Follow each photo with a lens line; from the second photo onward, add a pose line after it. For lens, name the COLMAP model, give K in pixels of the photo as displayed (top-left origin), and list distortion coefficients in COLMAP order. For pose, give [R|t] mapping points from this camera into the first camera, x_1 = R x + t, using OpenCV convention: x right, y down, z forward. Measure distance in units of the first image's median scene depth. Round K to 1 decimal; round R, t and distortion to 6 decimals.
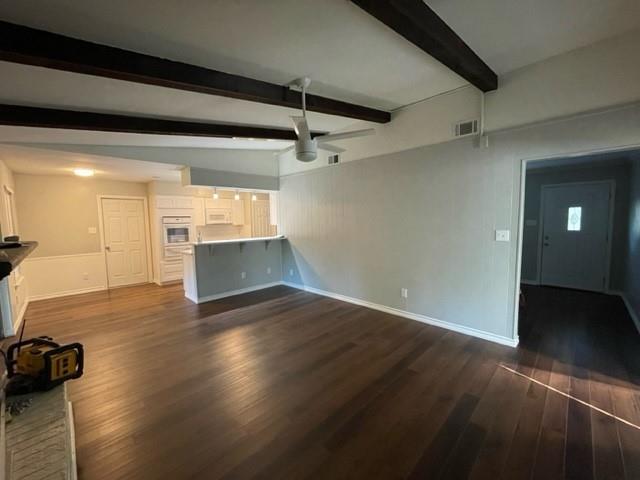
lens RADIAL K [[260.7, 0, 320.0], [0, 260.7, 240.0], [0, 0, 1]] dist [-0.002186, -0.000213]
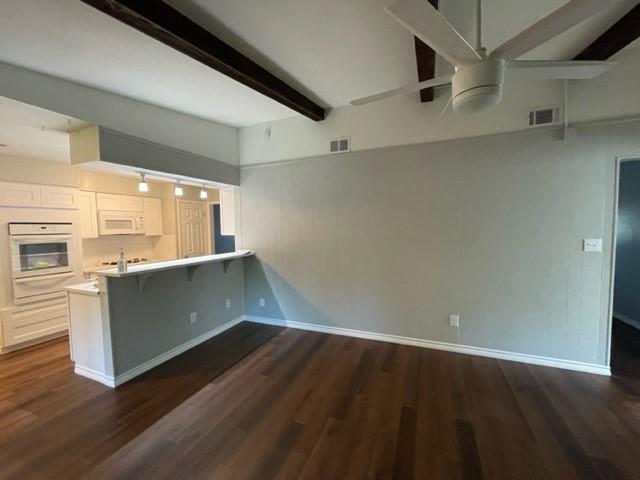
lens RADIAL K [[260.7, 0, 320.0], [0, 260.7, 240.0], [0, 0, 1]] dist [-0.002186, -0.000213]
pose [[0.924539, -0.019485, 0.380590, -0.248532], [0.031920, 0.999142, -0.026388, -0.022178], [-0.379749, 0.036545, 0.924367, 0.308667]]
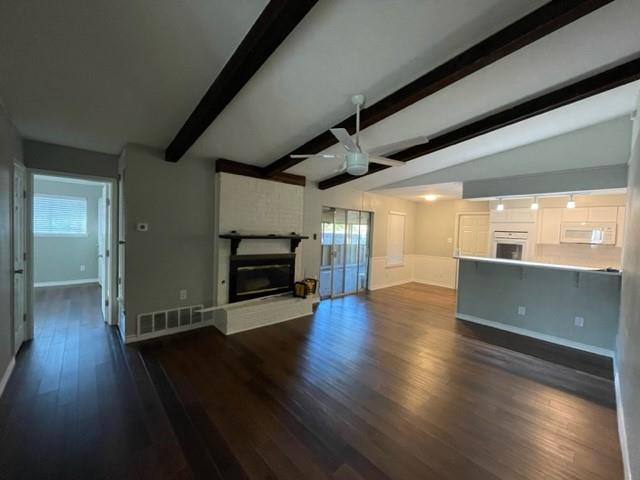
lens RADIAL K [[260.7, 0, 320.0], [0, 260.7, 240.0], [0, 0, 1]] dist [-0.002186, -0.000213]
pose [[-0.044436, 0.053184, -0.997596, 0.465109], [-0.108819, 0.992382, 0.057754, -0.045588], [0.993068, 0.111124, -0.038310, 0.434428]]
